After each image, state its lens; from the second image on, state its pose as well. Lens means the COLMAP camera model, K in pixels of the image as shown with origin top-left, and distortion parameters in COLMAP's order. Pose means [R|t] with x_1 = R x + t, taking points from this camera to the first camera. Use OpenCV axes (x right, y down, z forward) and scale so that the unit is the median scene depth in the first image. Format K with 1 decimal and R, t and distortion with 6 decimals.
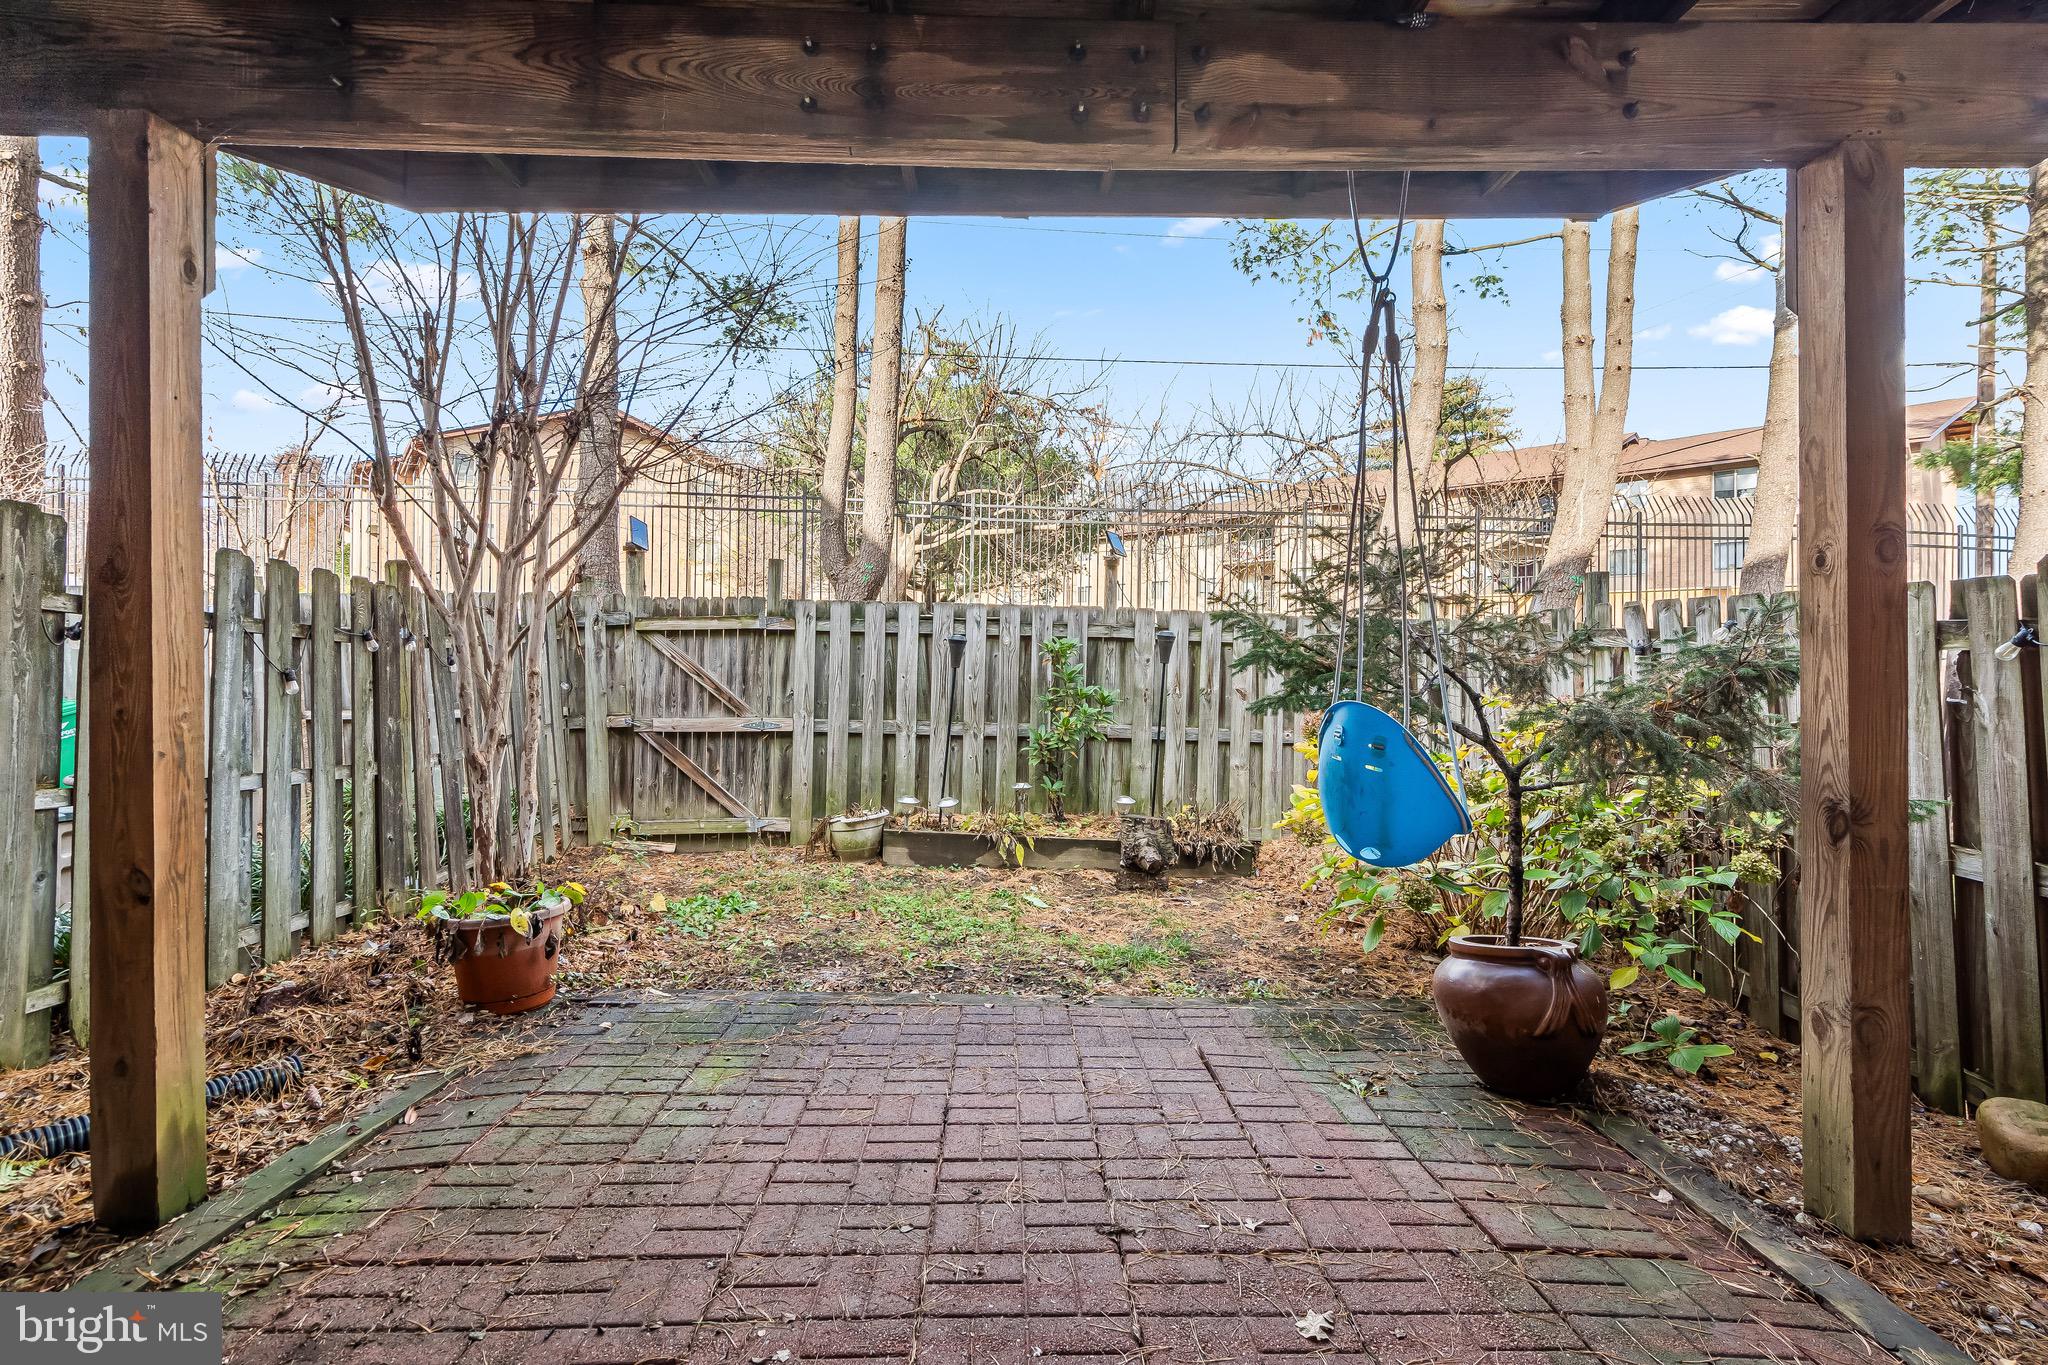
lens RADIAL K [[977.3, 0, 1029.0], [0, 977.3, 665.1], [0, 0, 1]] dist [0.025401, 0.001423]
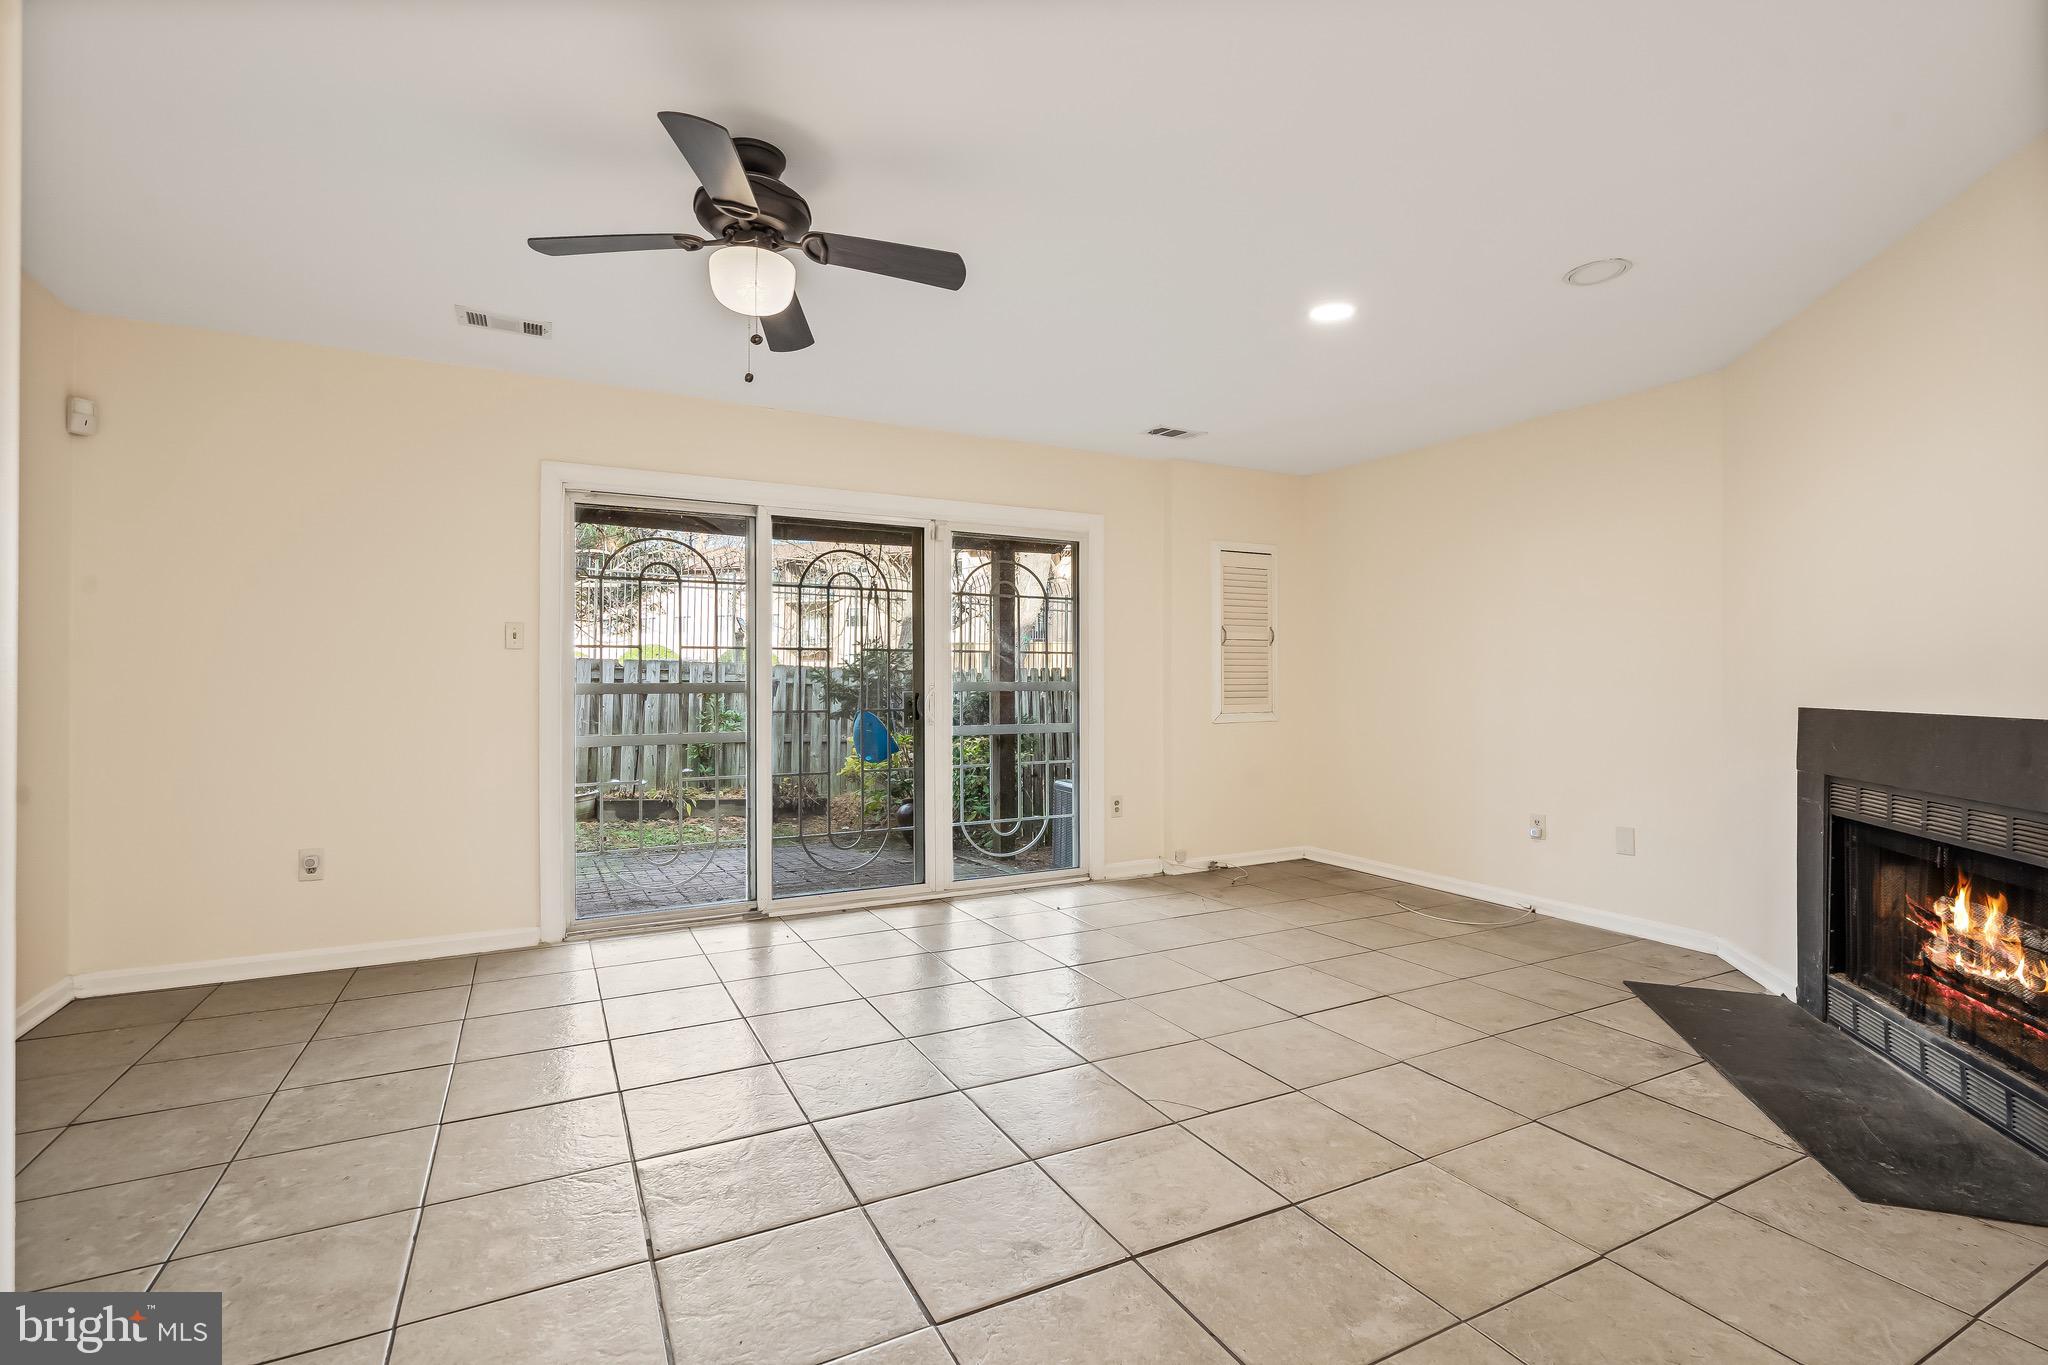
lens RADIAL K [[977.3, 0, 1022.2], [0, 977.3, 696.0], [0, 0, 1]] dist [0.025401, 0.001423]
pose [[0.904277, -0.006402, 0.426897, -0.196089], [0.004834, 0.999977, 0.004756, -0.008626], [-0.426918, -0.002237, 0.904288, -0.732589]]
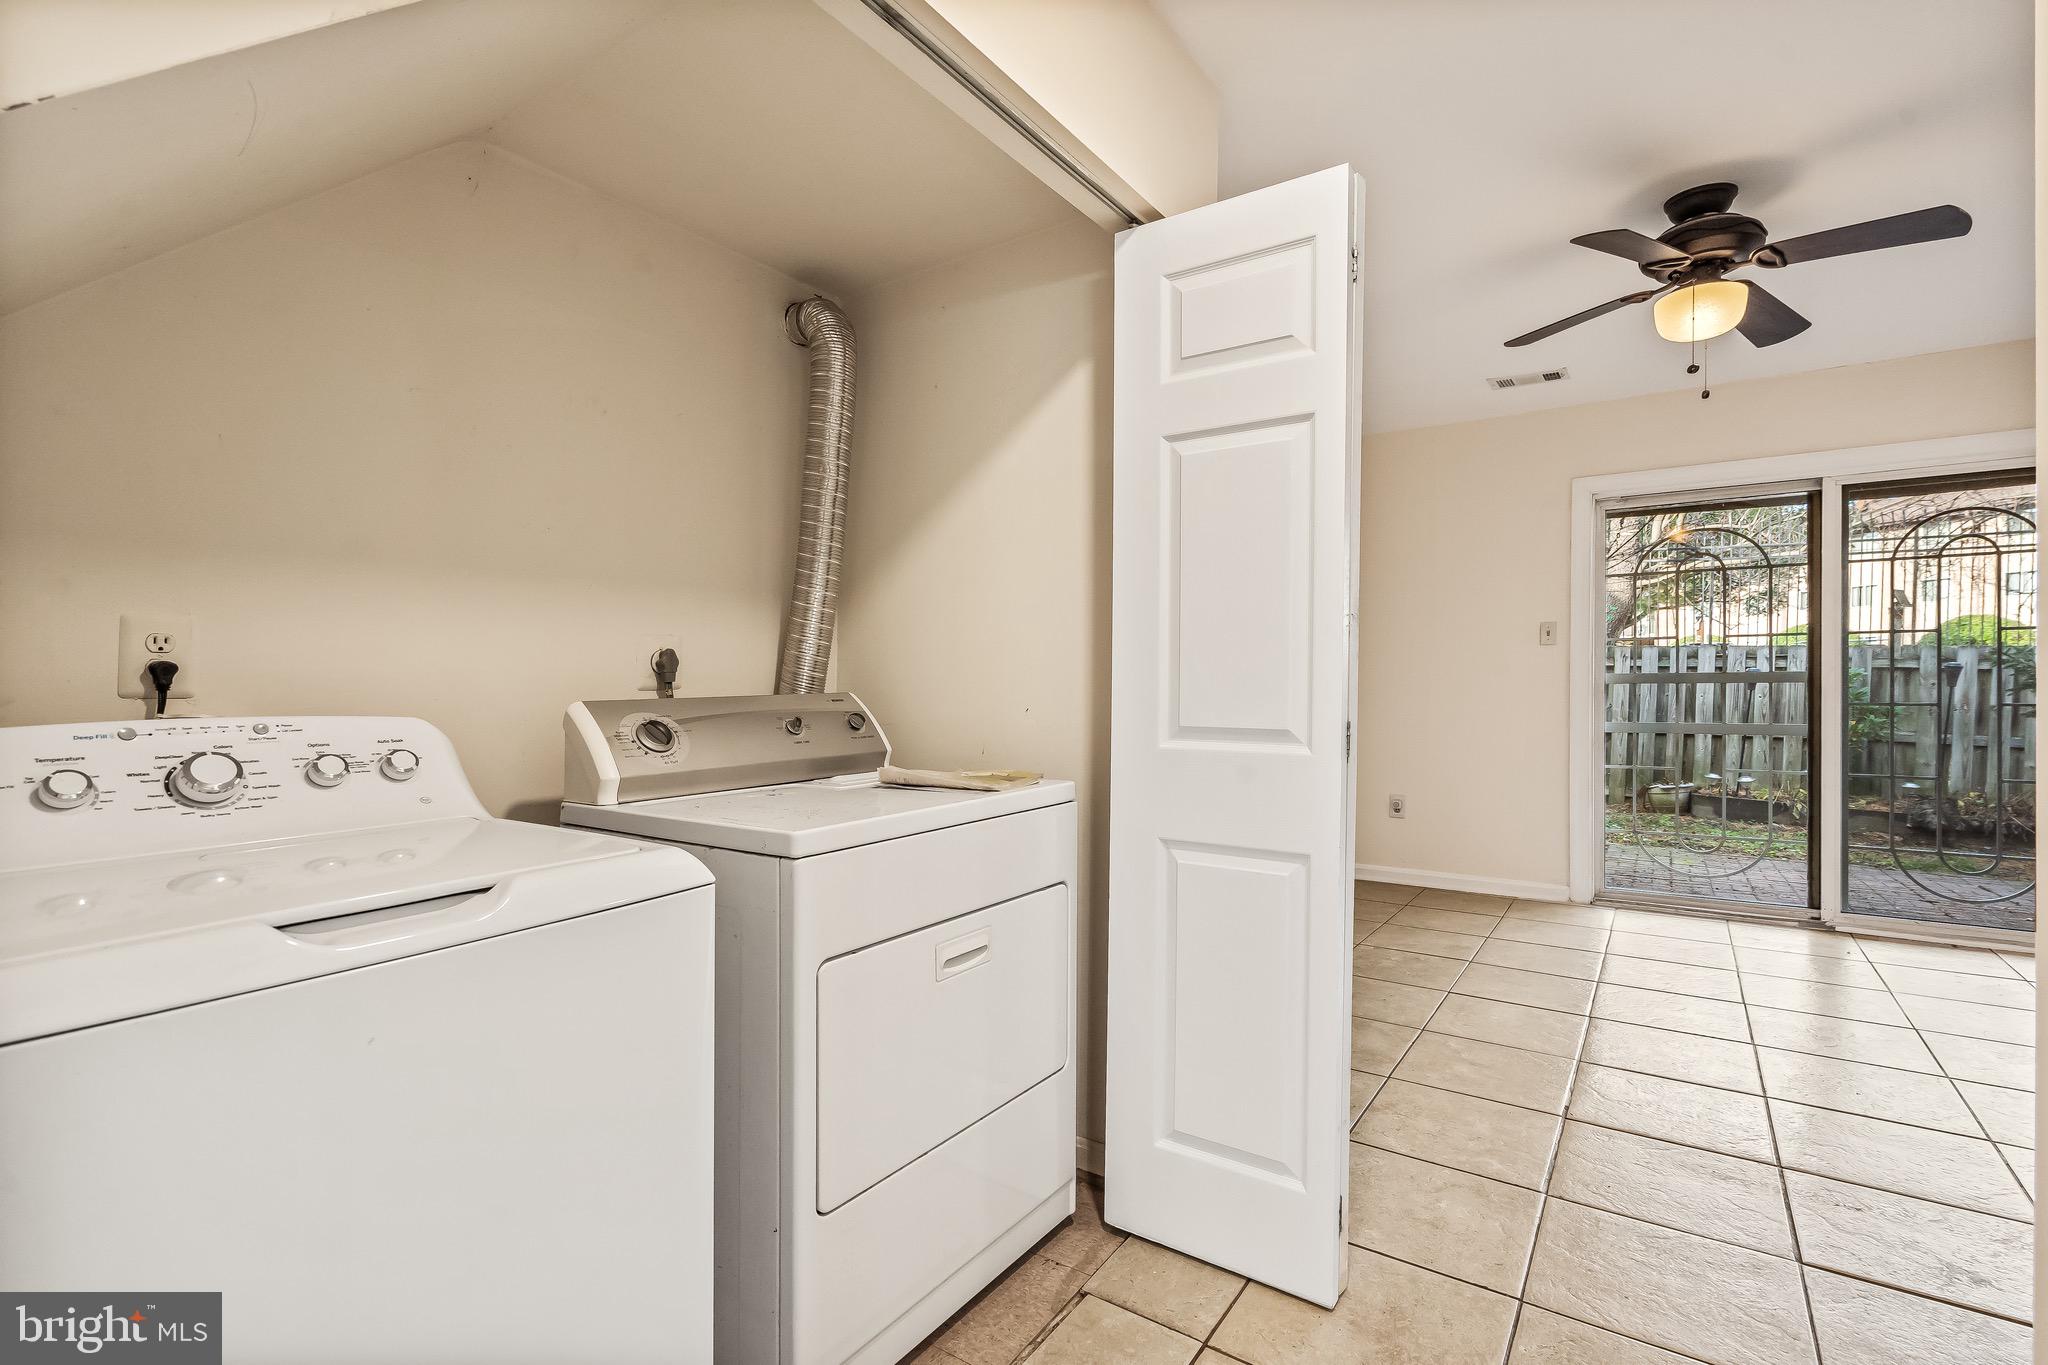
lens RADIAL K [[977.3, 0, 1004.5], [0, 977.3, 691.4], [0, 0, 1]] dist [0.025401, 0.001423]
pose [[0.815436, 0.003350, -0.578837, -0.124177], [0.001692, 0.999965, 0.008171, -0.008753], [0.578844, -0.007642, 0.815402, -0.862237]]
